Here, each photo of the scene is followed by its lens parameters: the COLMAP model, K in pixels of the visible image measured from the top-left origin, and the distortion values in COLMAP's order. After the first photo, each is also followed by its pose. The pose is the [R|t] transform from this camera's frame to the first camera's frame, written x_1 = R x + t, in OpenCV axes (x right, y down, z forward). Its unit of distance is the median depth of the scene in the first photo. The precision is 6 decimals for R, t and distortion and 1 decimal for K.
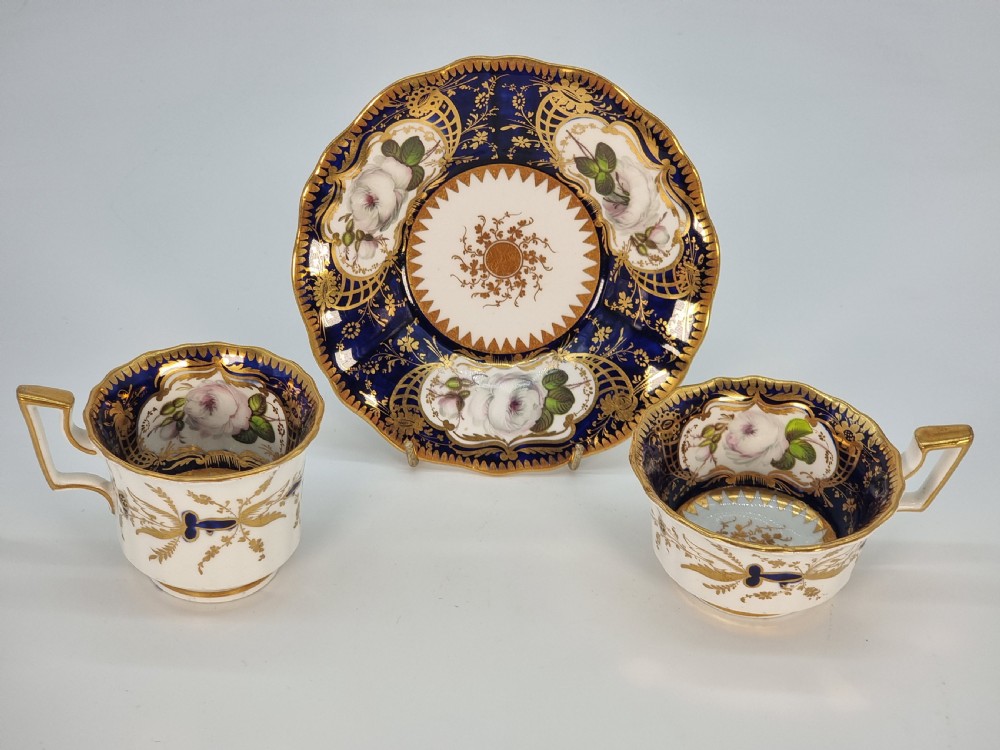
lens RADIAL K [[2101.1, 0, 542.7], [0, 2101.1, 385.9], [0, 0, 1]] dist [0.026403, 0.000000]
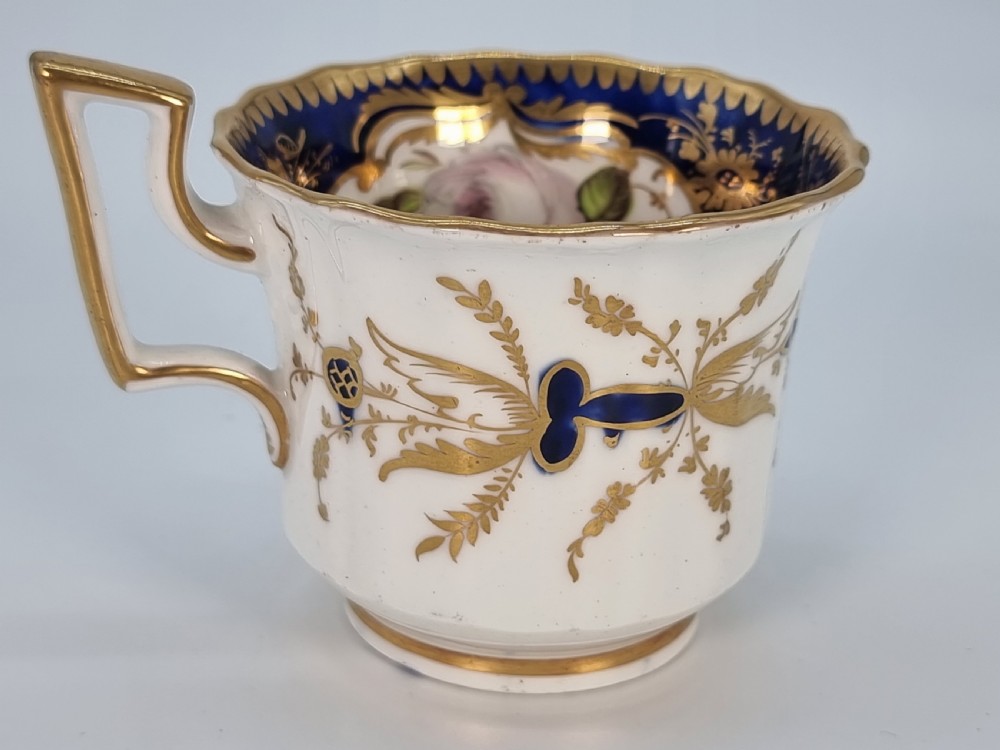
lens RADIAL K [[2101.1, 0, 521.6], [0, 2101.1, 393.7], [0, 0, 1]] dist [0.026403, 0.000000]
pose [[0.990286, -0.069612, 0.120364, -0.201320], [0.093462, 0.974176, -0.205539, 0.124367], [-0.102948, 0.214792, 0.971219, 0.627046]]
